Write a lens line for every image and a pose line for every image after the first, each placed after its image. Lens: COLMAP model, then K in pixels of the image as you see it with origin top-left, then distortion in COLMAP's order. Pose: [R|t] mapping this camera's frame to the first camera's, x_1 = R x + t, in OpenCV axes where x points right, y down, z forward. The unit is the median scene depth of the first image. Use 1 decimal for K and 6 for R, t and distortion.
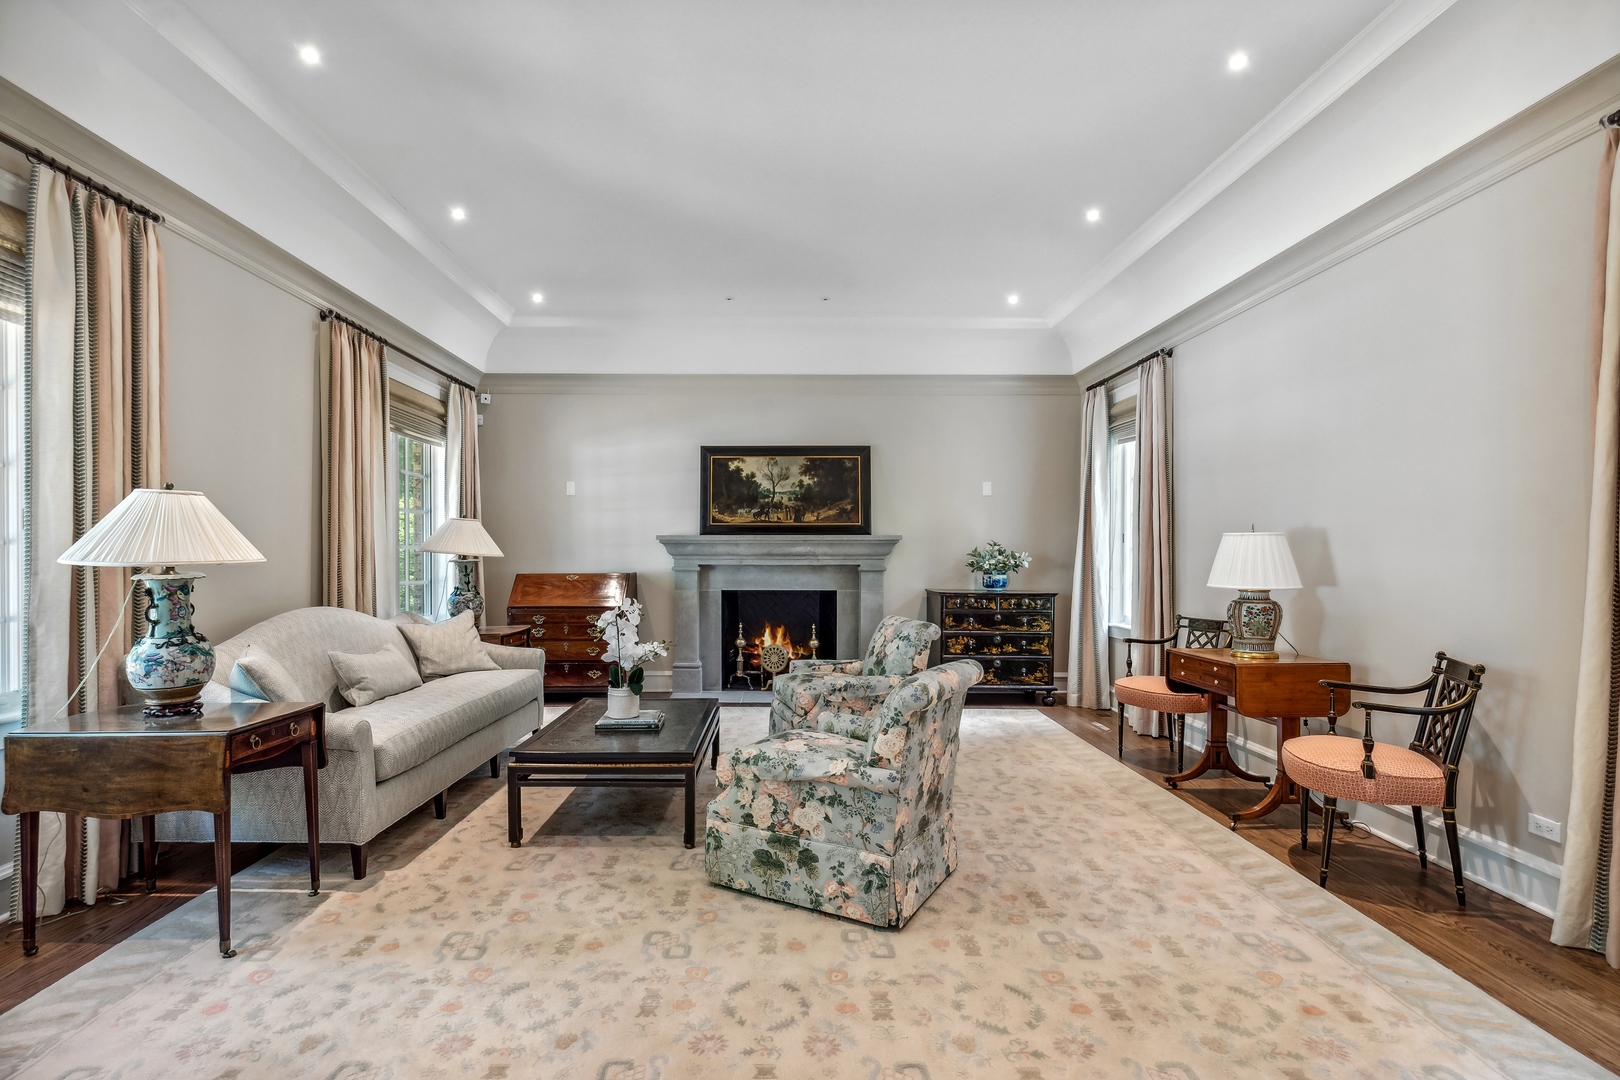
lens RADIAL K [[737.9, 0, 796.6], [0, 737.9, 545.2], [0, 0, 1]] dist [0.001138, -0.001247]
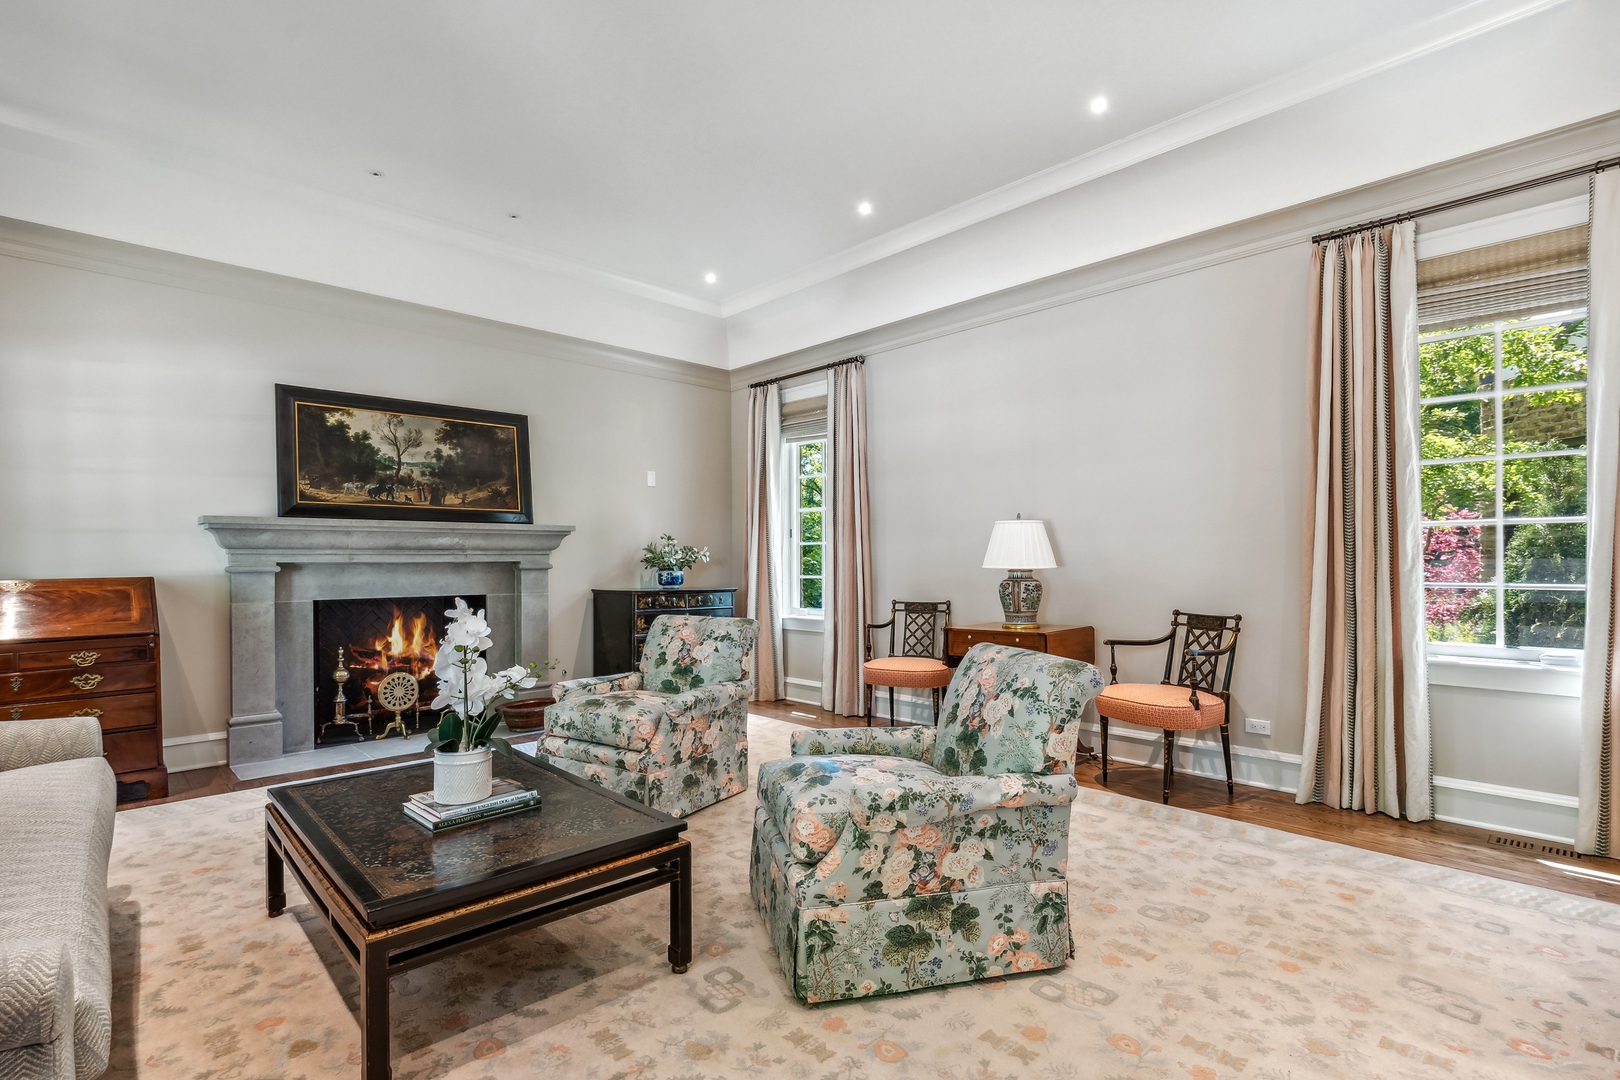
lens RADIAL K [[737.9, 0, 805.9], [0, 737.9, 553.6], [0, 0, 1]] dist [0.001138, -0.001247]
pose [[0.745106, 0.001038, 0.666945, -0.340074], [0.000323, 0.999998, -0.001916, 0.030526], [-0.666946, 0.001643, 0.745104, 0.303600]]
